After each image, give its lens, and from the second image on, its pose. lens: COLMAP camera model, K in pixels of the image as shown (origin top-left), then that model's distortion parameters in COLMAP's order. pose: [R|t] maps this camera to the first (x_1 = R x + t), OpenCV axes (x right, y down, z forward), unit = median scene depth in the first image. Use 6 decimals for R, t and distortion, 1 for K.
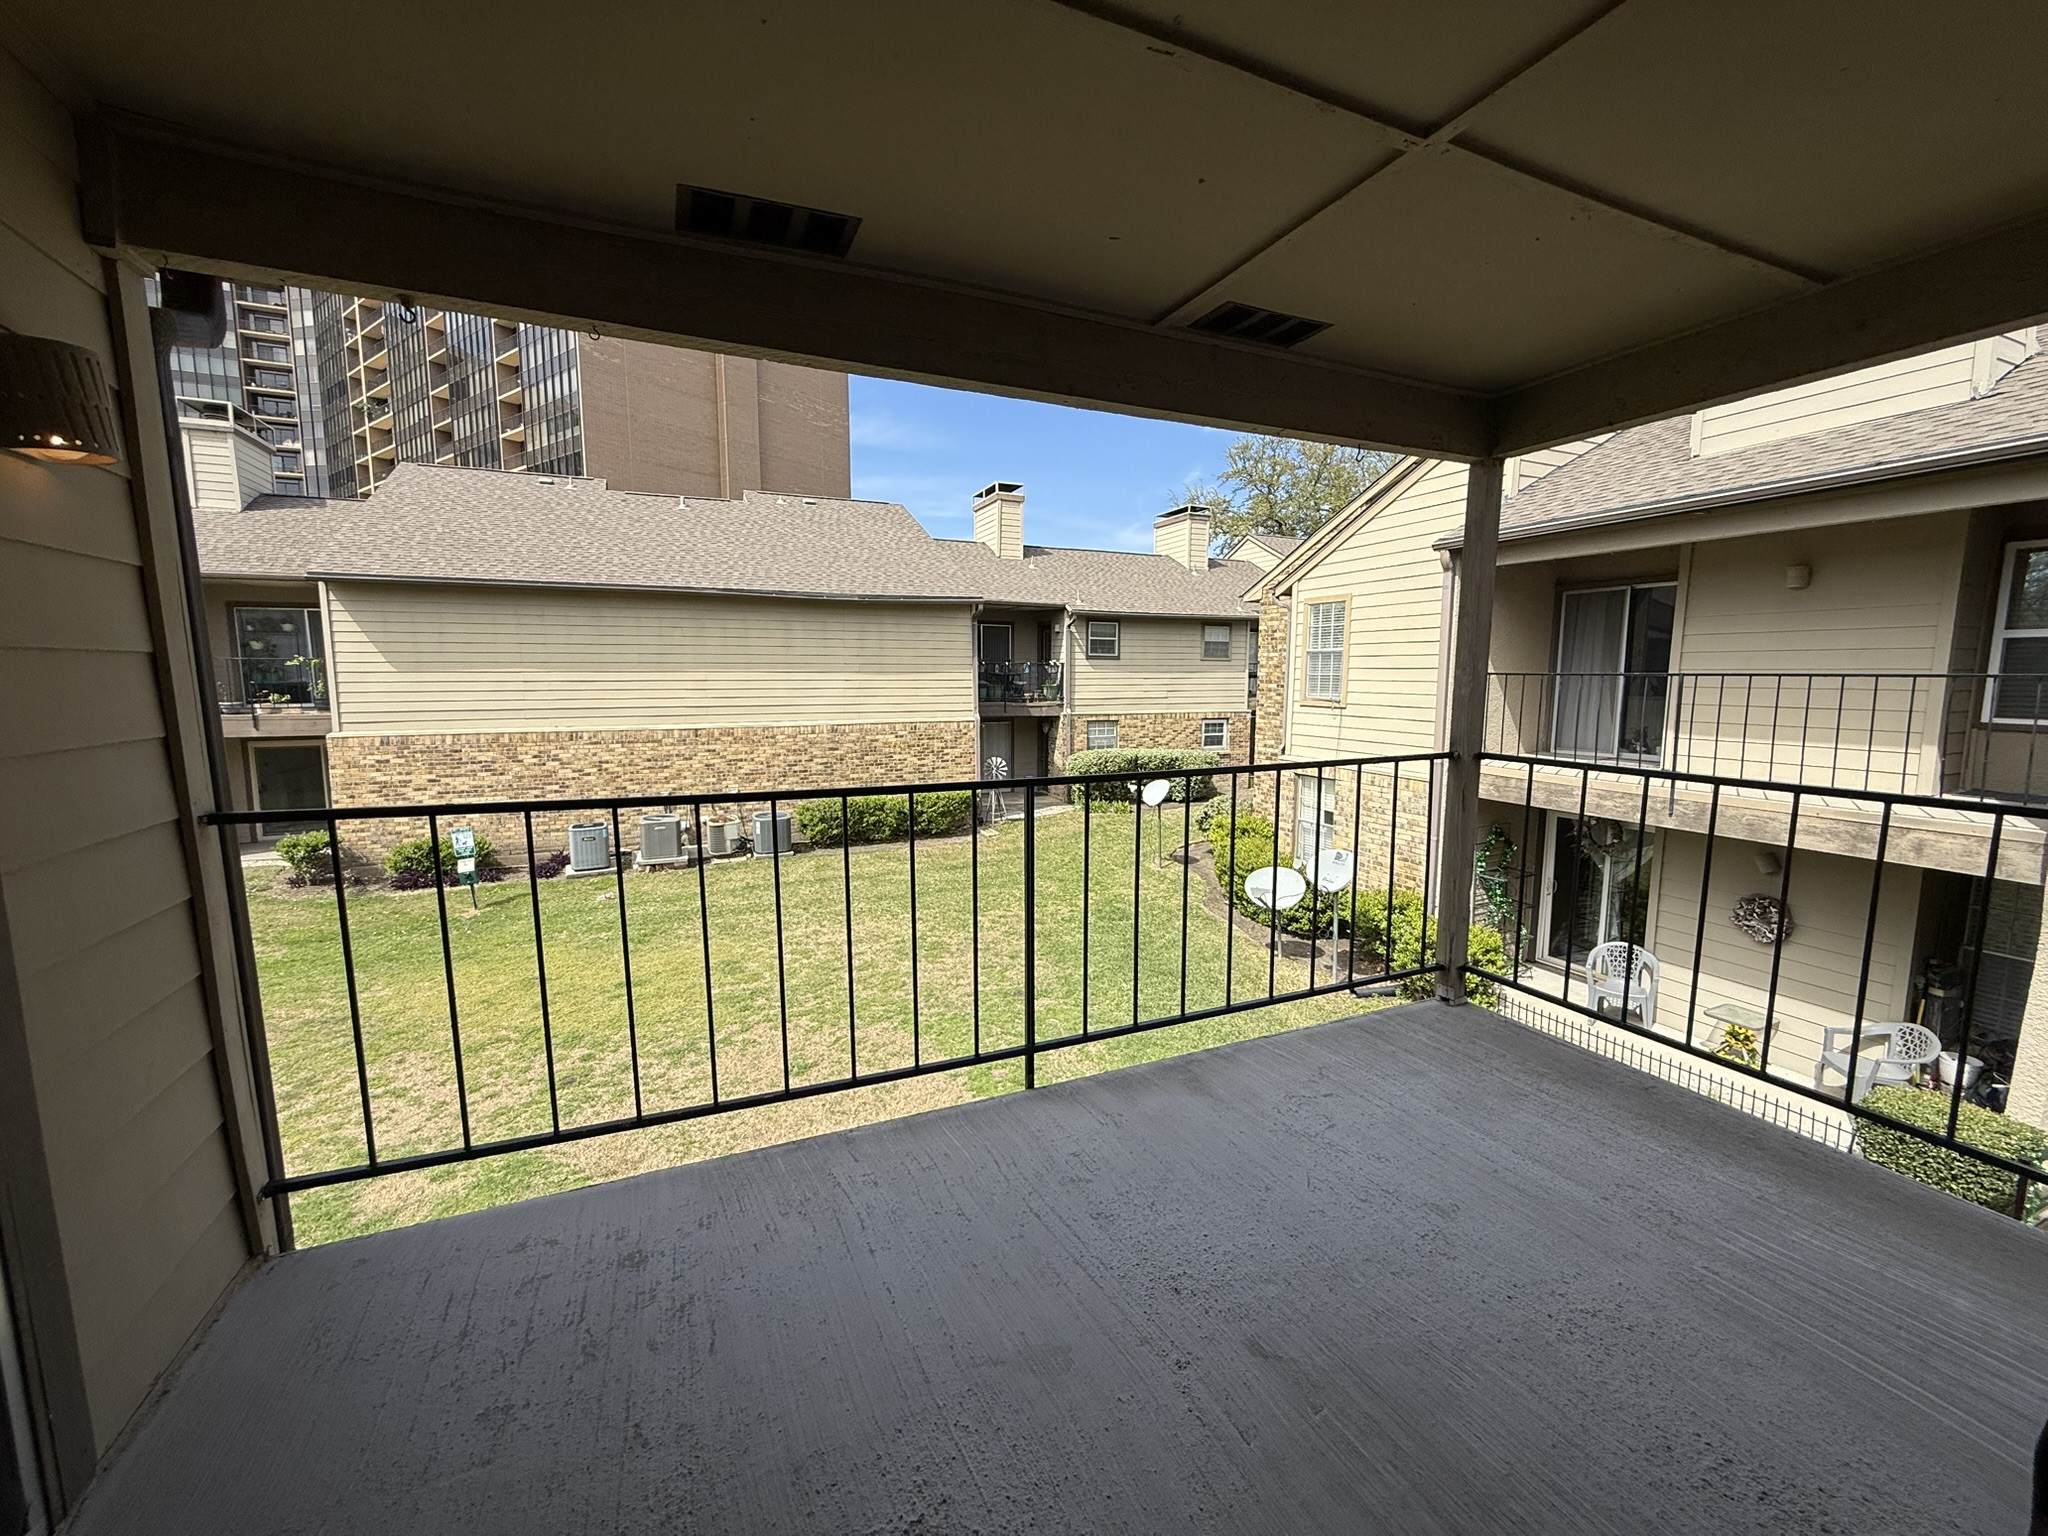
lens RADIAL K [[819.1, 0, 1011.9], [0, 819.1, 770.7], [0, 0, 1]] dist [0.002880, -0.000181]
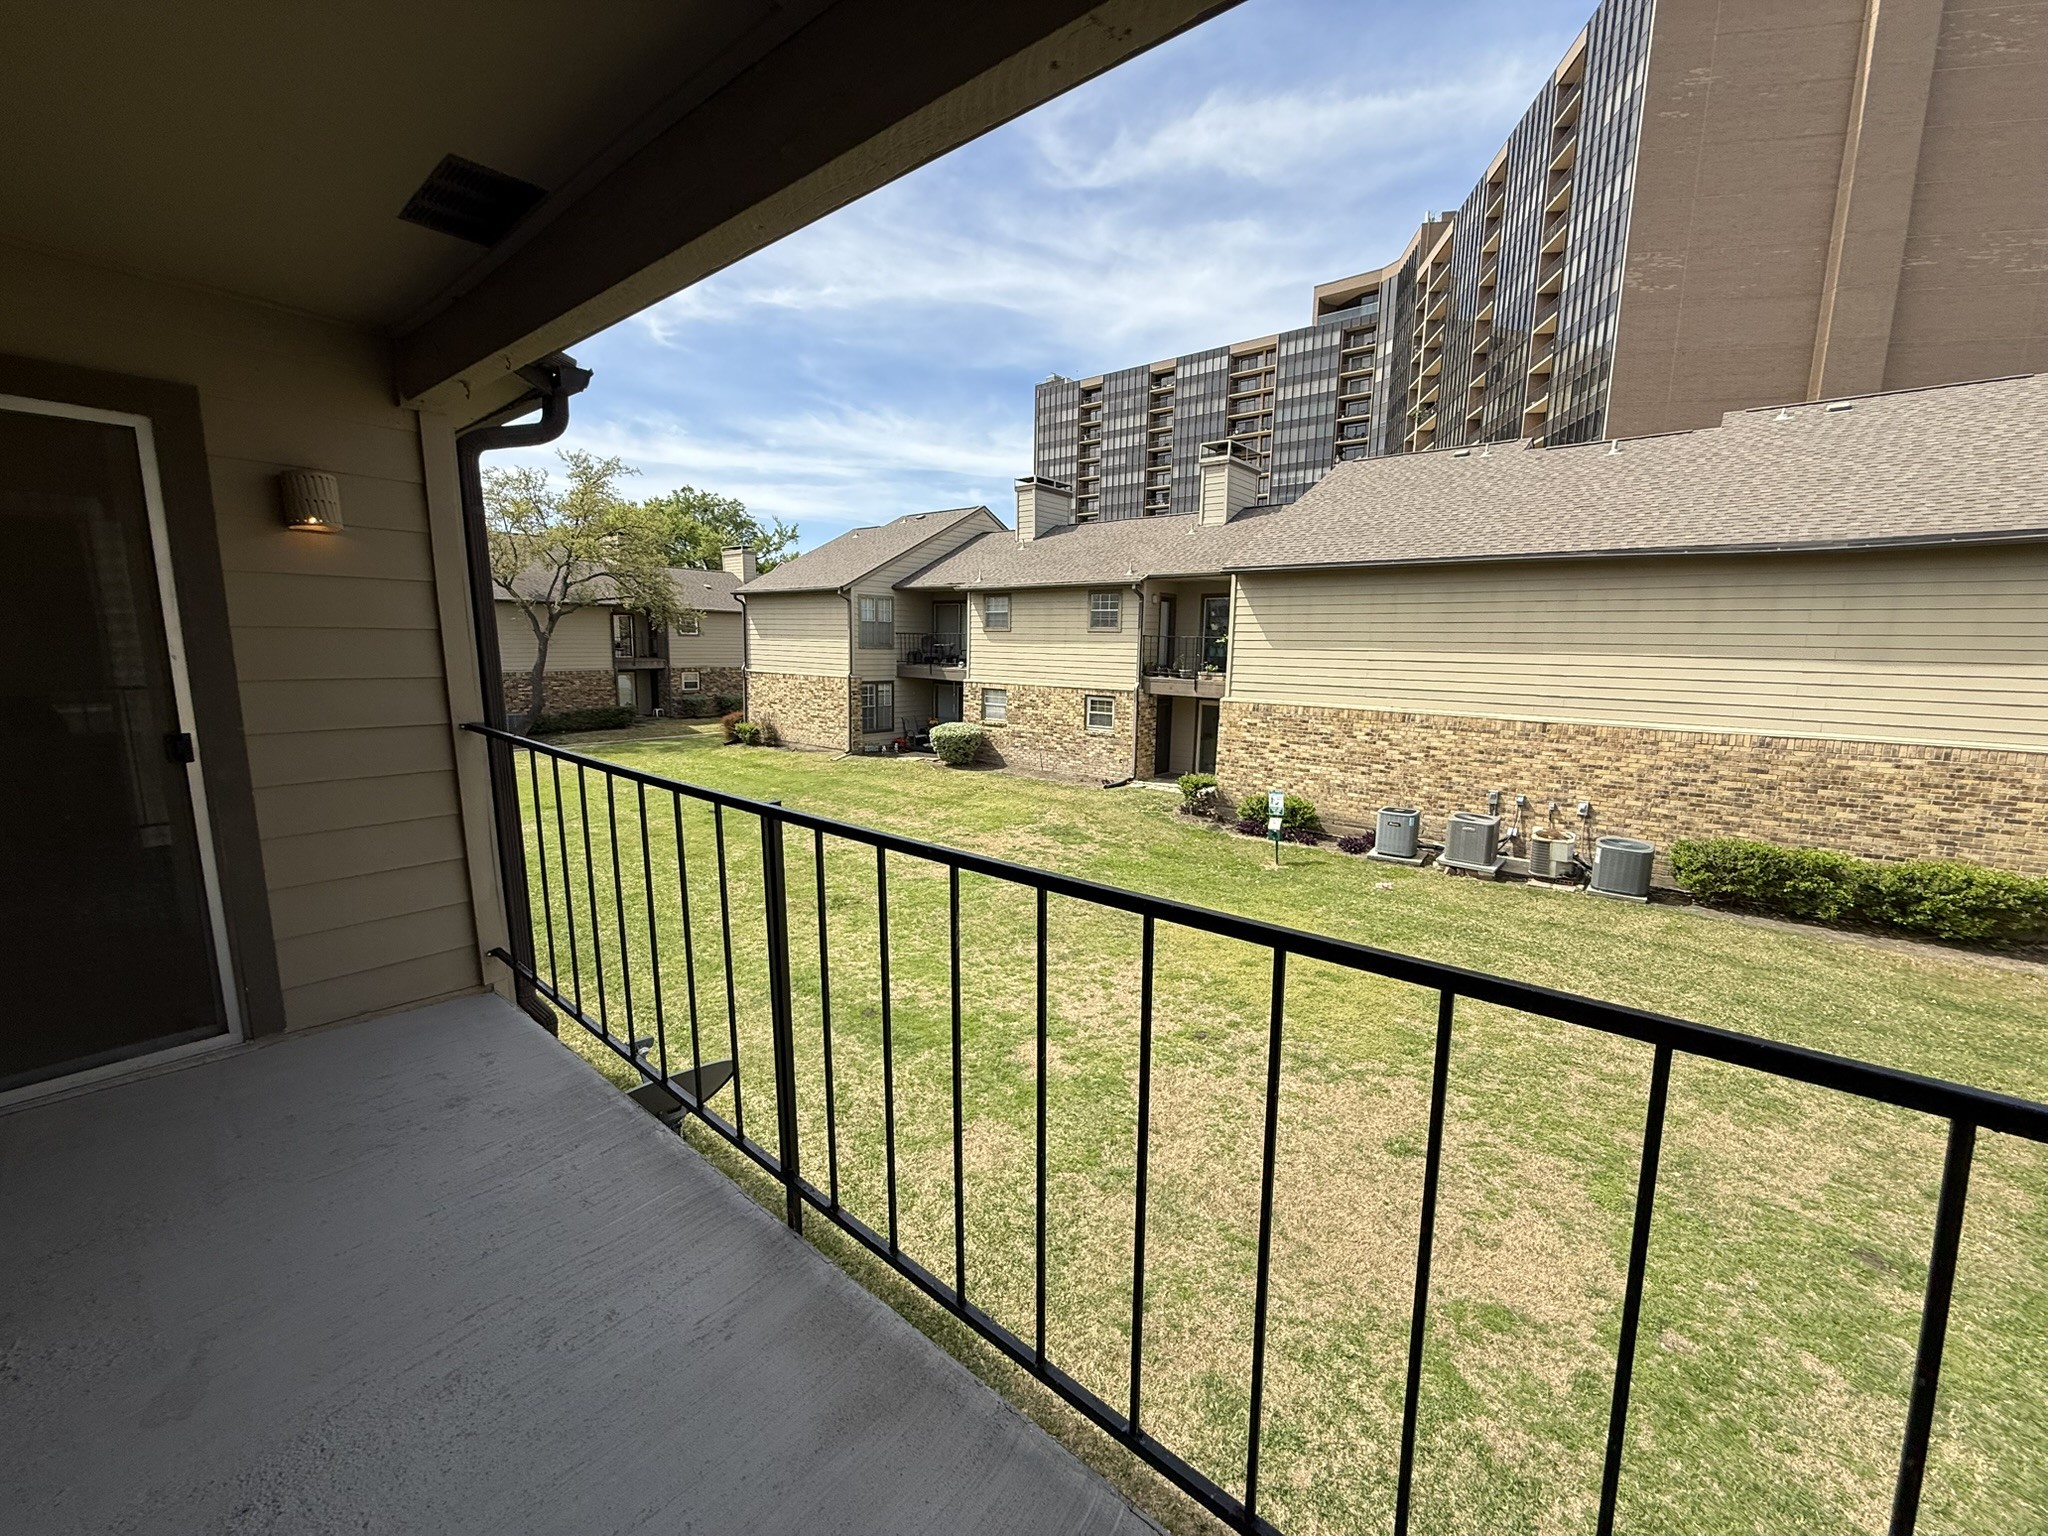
lens RADIAL K [[819.1, 0, 1020.4], [0, 819.1, 768.1], [0, 0, 1]] dist [0.002880, -0.000181]
pose [[0.445581, 0.144612, -0.883485, 0.124270], [-0.126264, 0.987154, 0.097900, -0.019642], [0.886293, 0.067930, 0.458116, 0.144902]]
